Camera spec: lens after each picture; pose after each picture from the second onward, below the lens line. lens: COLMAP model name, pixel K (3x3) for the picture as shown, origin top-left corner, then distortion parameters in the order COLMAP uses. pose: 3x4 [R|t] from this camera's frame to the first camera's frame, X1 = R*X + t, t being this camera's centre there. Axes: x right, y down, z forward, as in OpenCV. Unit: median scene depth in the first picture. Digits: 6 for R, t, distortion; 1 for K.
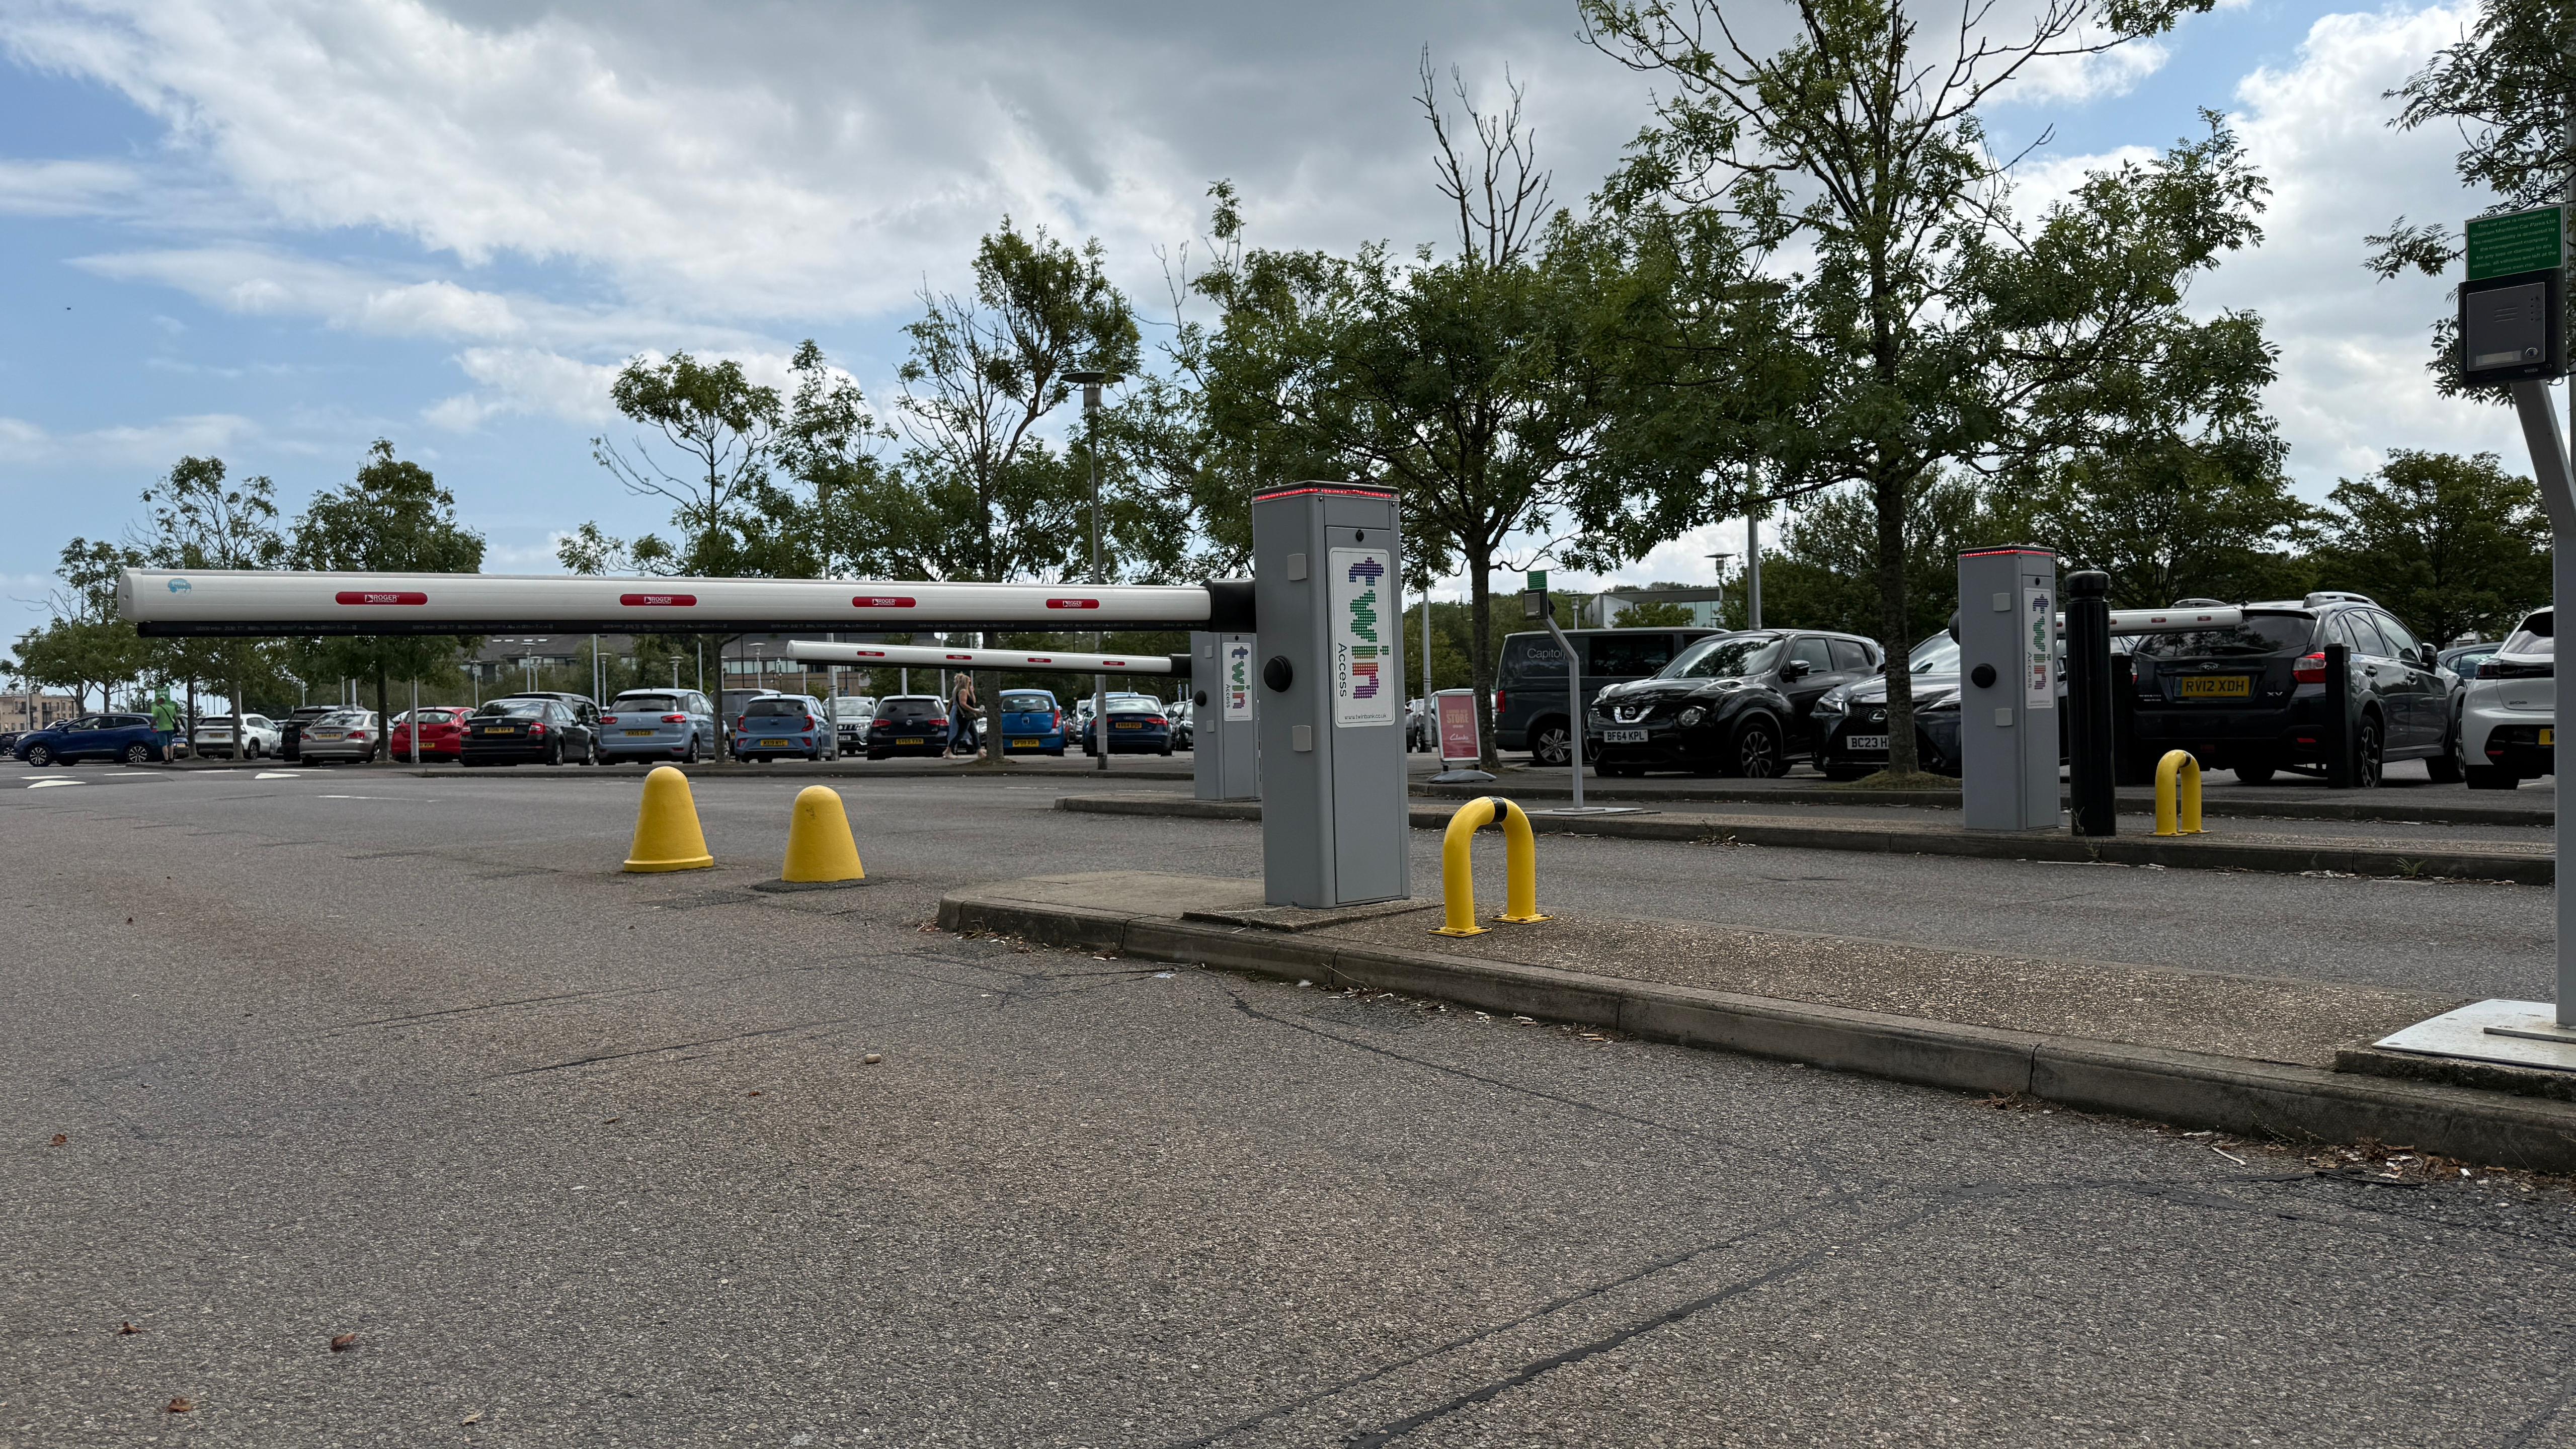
lens RADIAL K [[1816.5, 0, 1275.8], [0, 1816.5, 715.2], [0, 0, 1]] dist [0.103648, -0.156644]
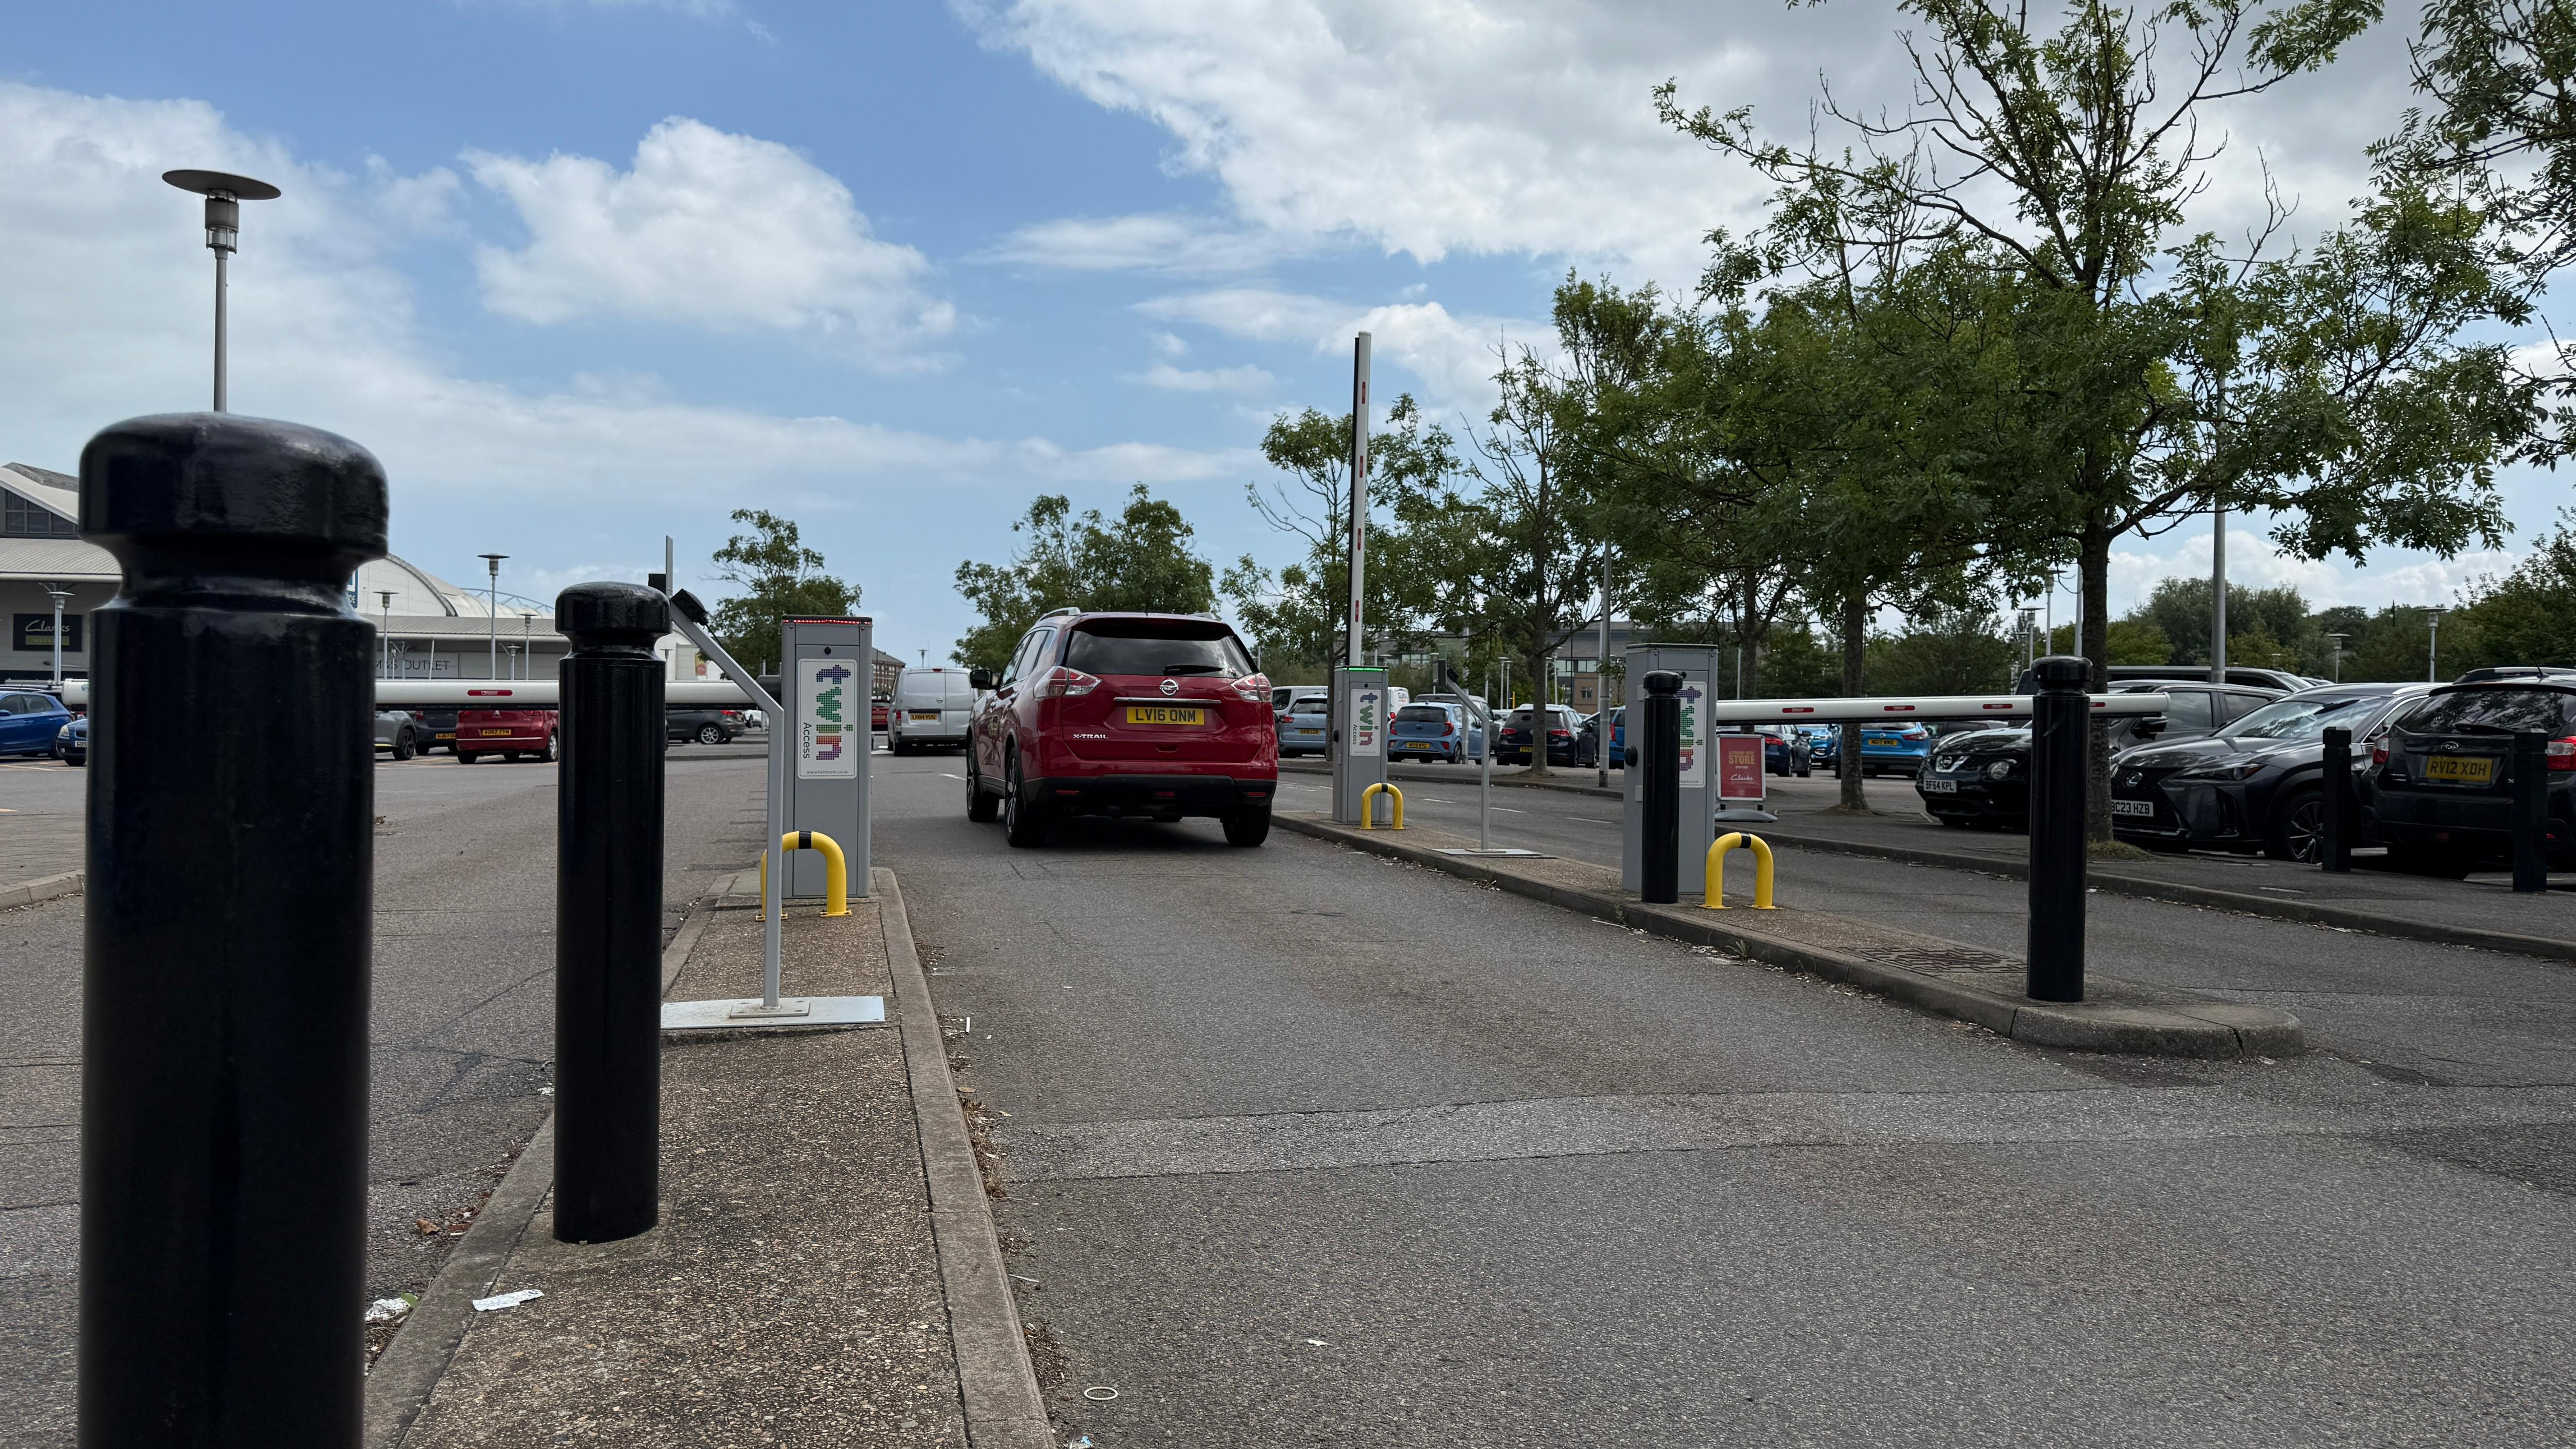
lens RADIAL K [[1816.5, 0, 1275.8], [0, 1816.5, 715.2], [0, 0, 1]] dist [0.103648, -0.156644]
pose [[0.881697, 0.038116, -0.470274, 0.407677], [-0.037455, 0.999240, 0.010764, -0.028670], [0.470327, 0.008123, 0.882455, -0.056777]]
